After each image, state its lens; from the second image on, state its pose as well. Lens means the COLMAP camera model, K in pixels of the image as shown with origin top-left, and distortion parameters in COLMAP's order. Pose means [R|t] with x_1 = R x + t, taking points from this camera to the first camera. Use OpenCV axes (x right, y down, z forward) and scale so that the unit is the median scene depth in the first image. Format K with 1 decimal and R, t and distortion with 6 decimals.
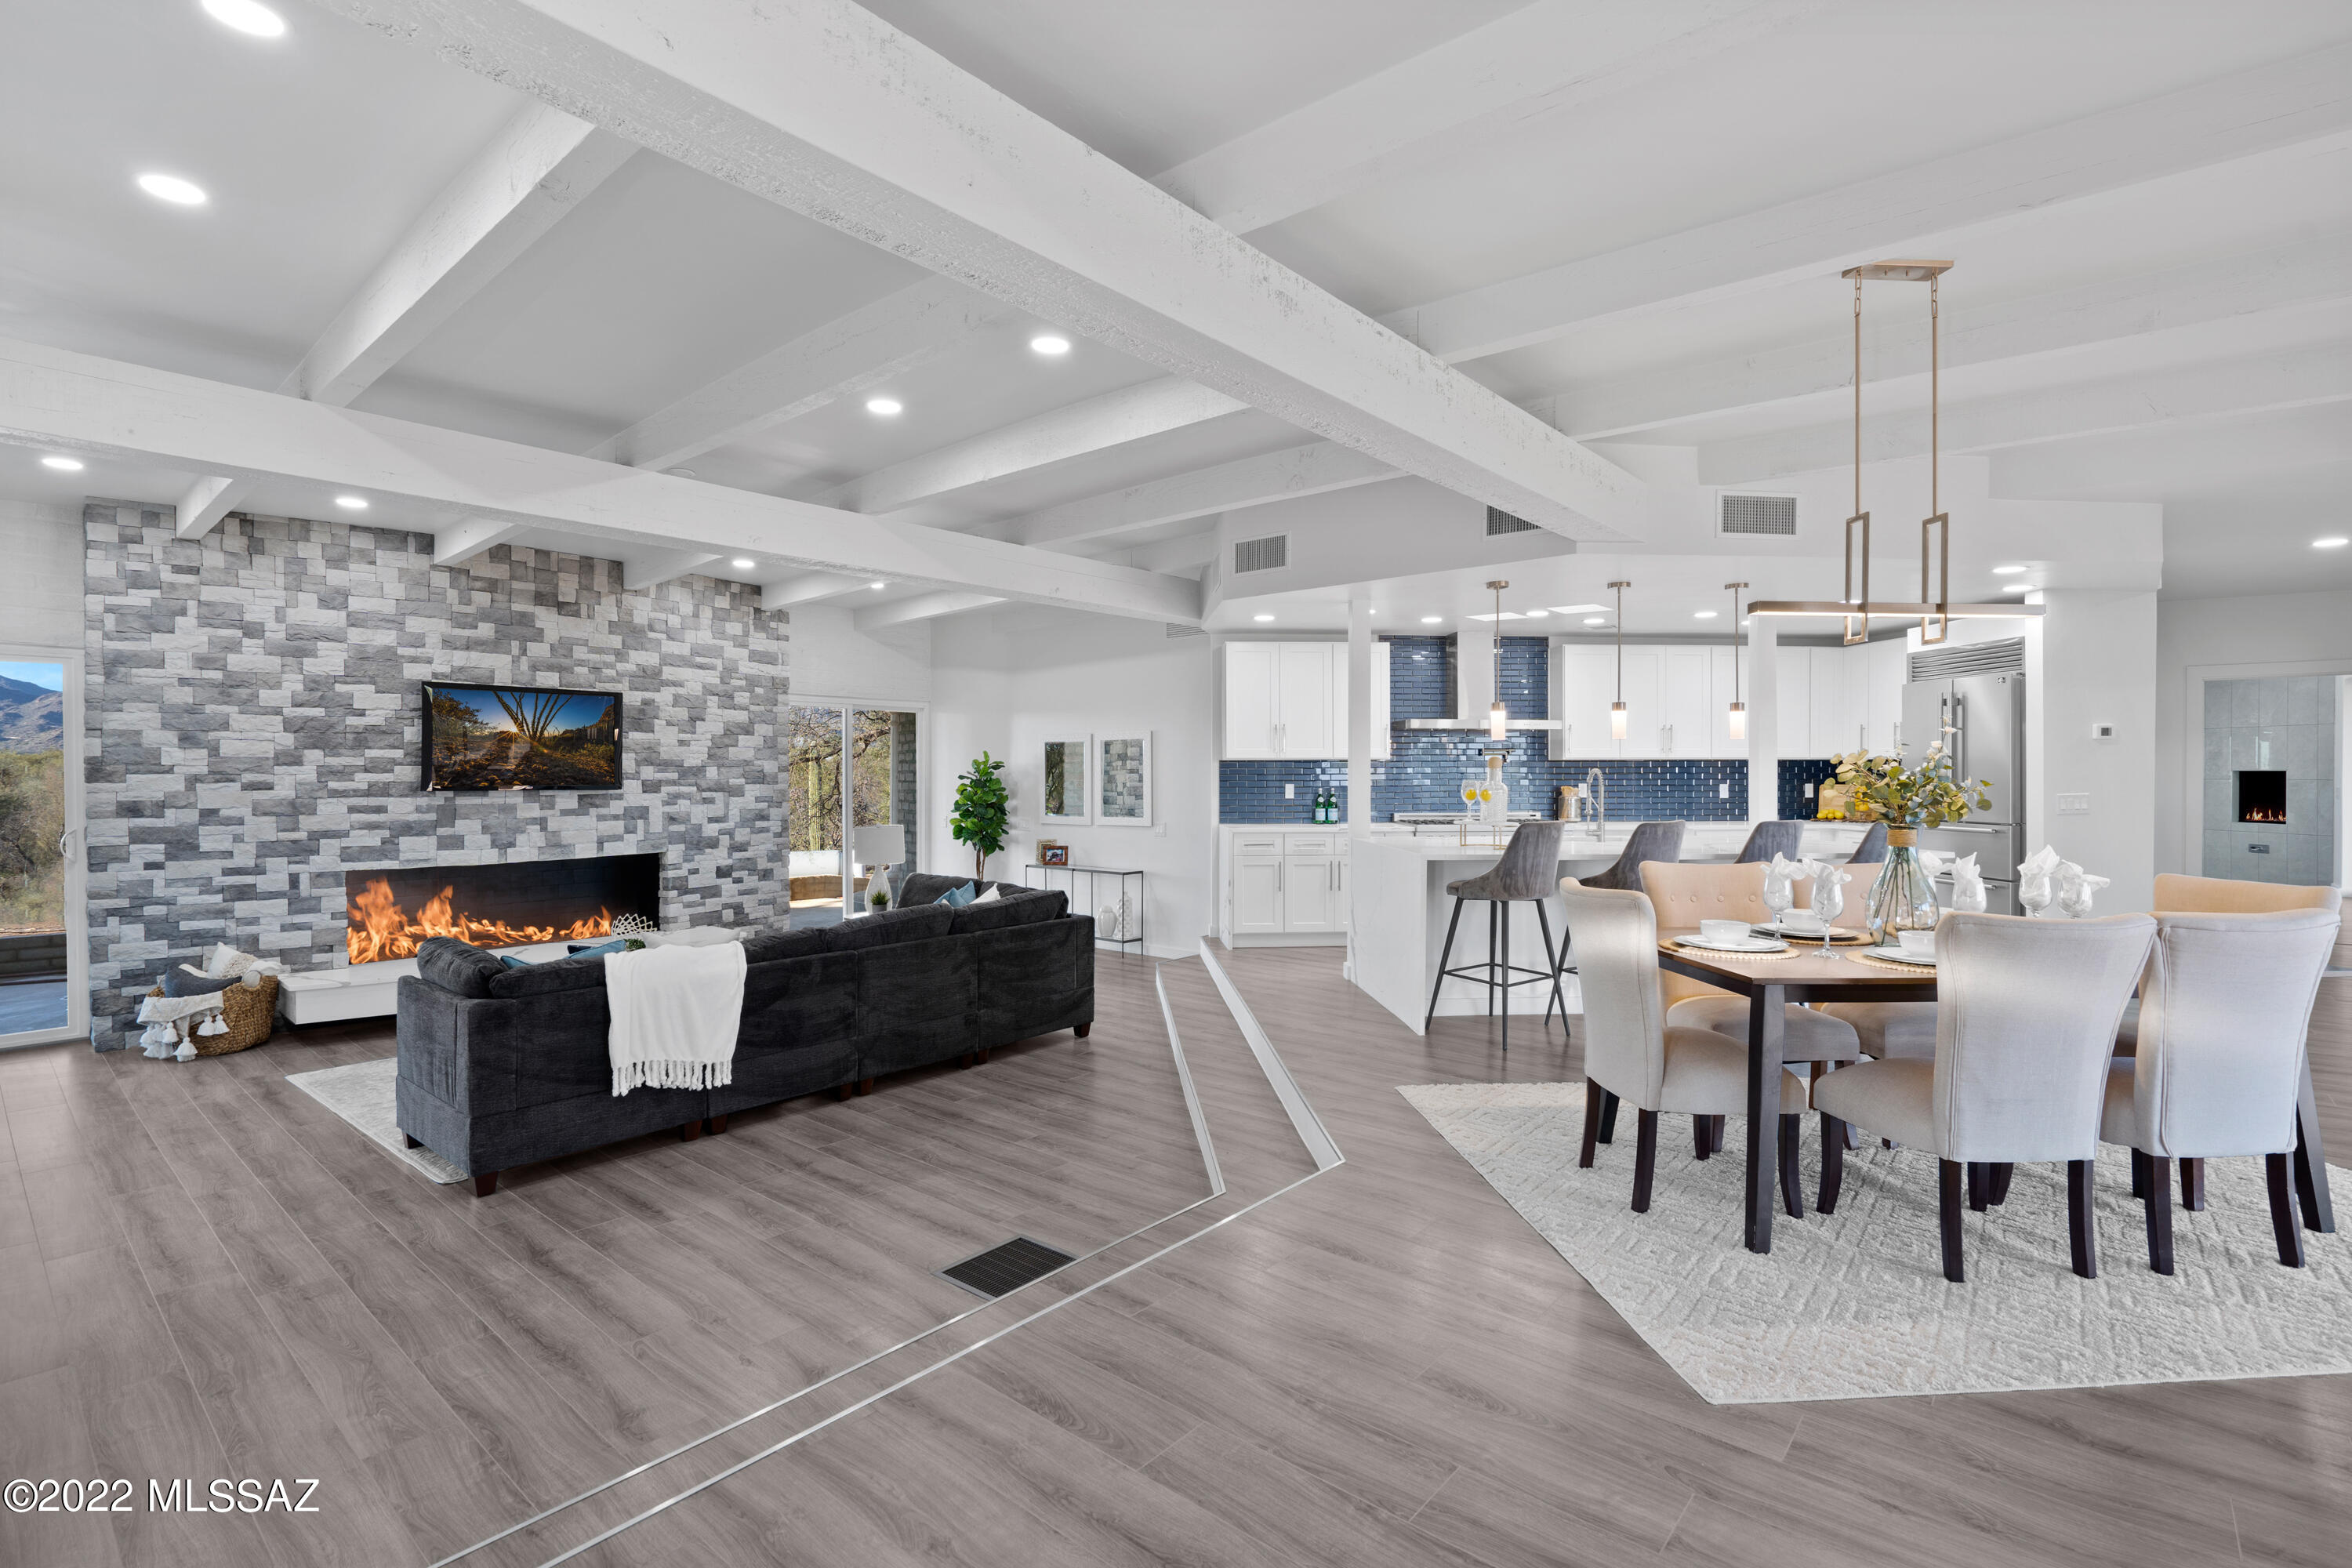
lens RADIAL K [[1094.2, 0, 1176.3], [0, 1094.2, 780.6], [0, 0, 1]] dist [-0.007524, 0.003368]
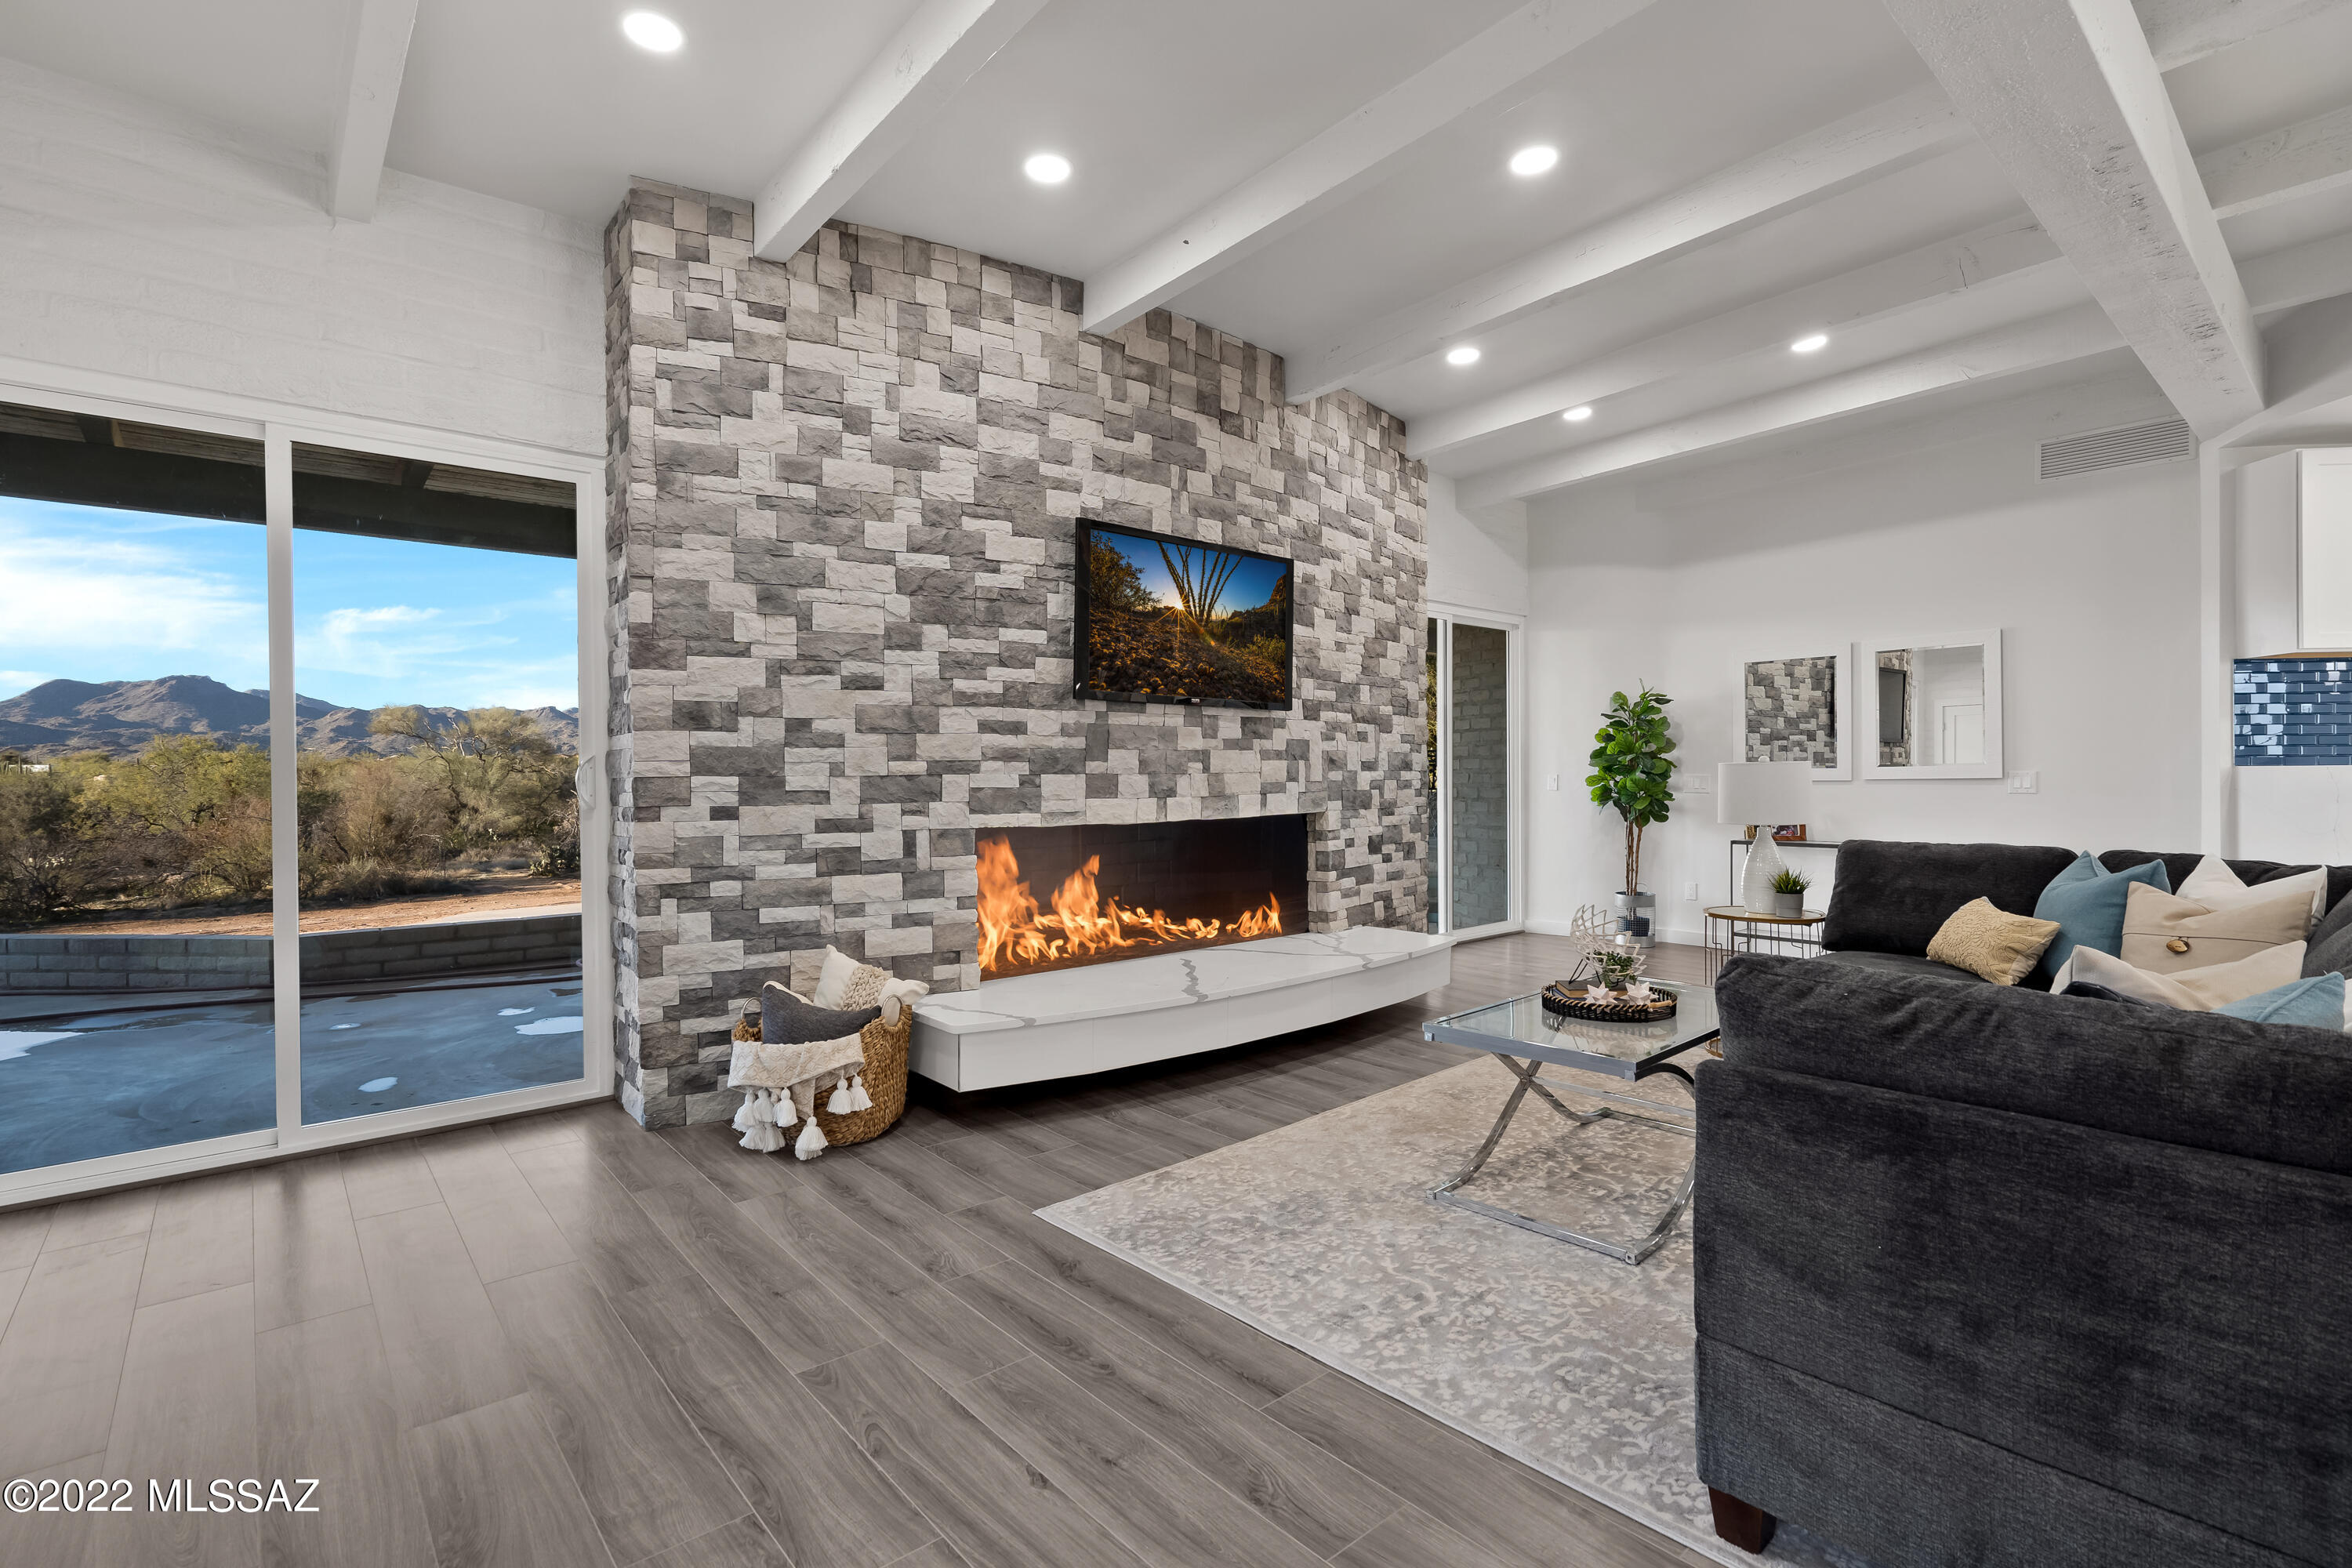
lens RADIAL K [[1094.2, 0, 1173.4], [0, 1094.2, 779.2], [0, 0, 1]] dist [-0.007524, 0.003368]
pose [[0.989567, -0.004825, -0.143989, -0.523399], [0.004479, 0.999986, -0.002733, 0.053471], [0.144001, 0.002060, 0.989575, 0.385556]]
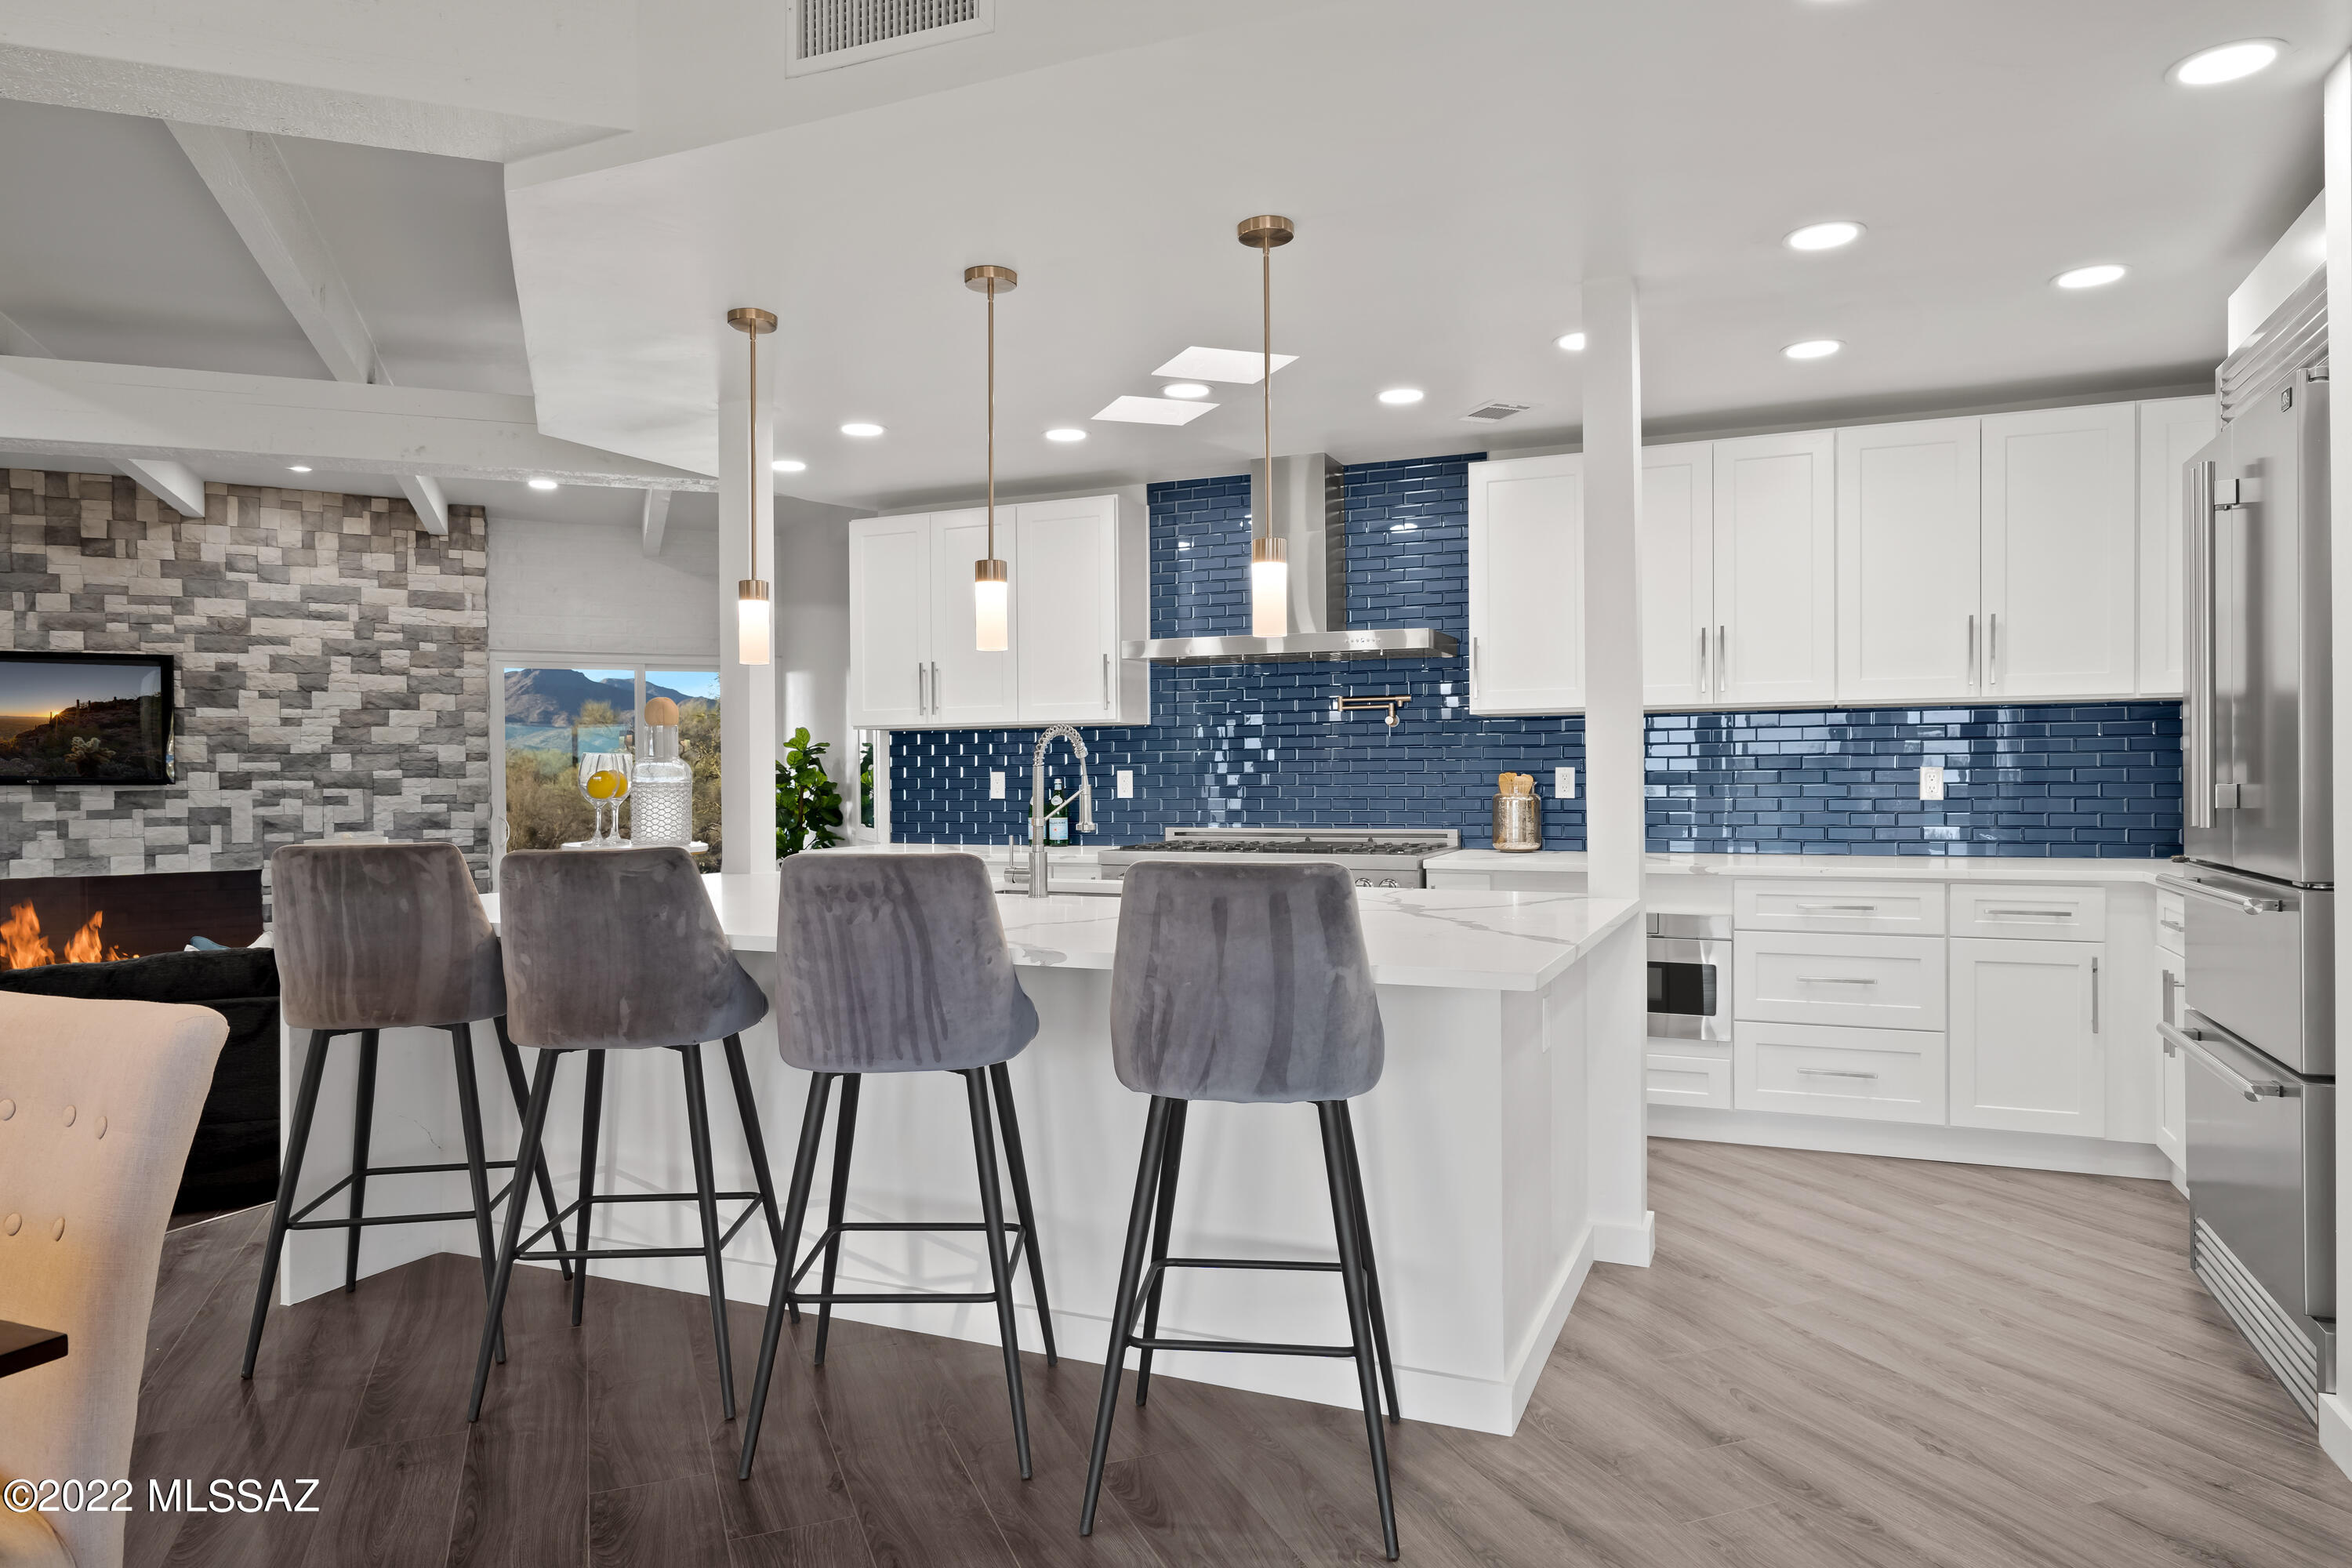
lens RADIAL K [[1465.1, 0, 1181.8], [0, 1465.1, 787.1], [0, 0, 1]] dist [0.005466, -0.005654]
pose [[0.887139, -0.001661, -0.461500, 0.613086], [0.003531, 0.999989, 0.003189, 0.009834], [0.461490, -0.004459, 0.887134, 0.462536]]
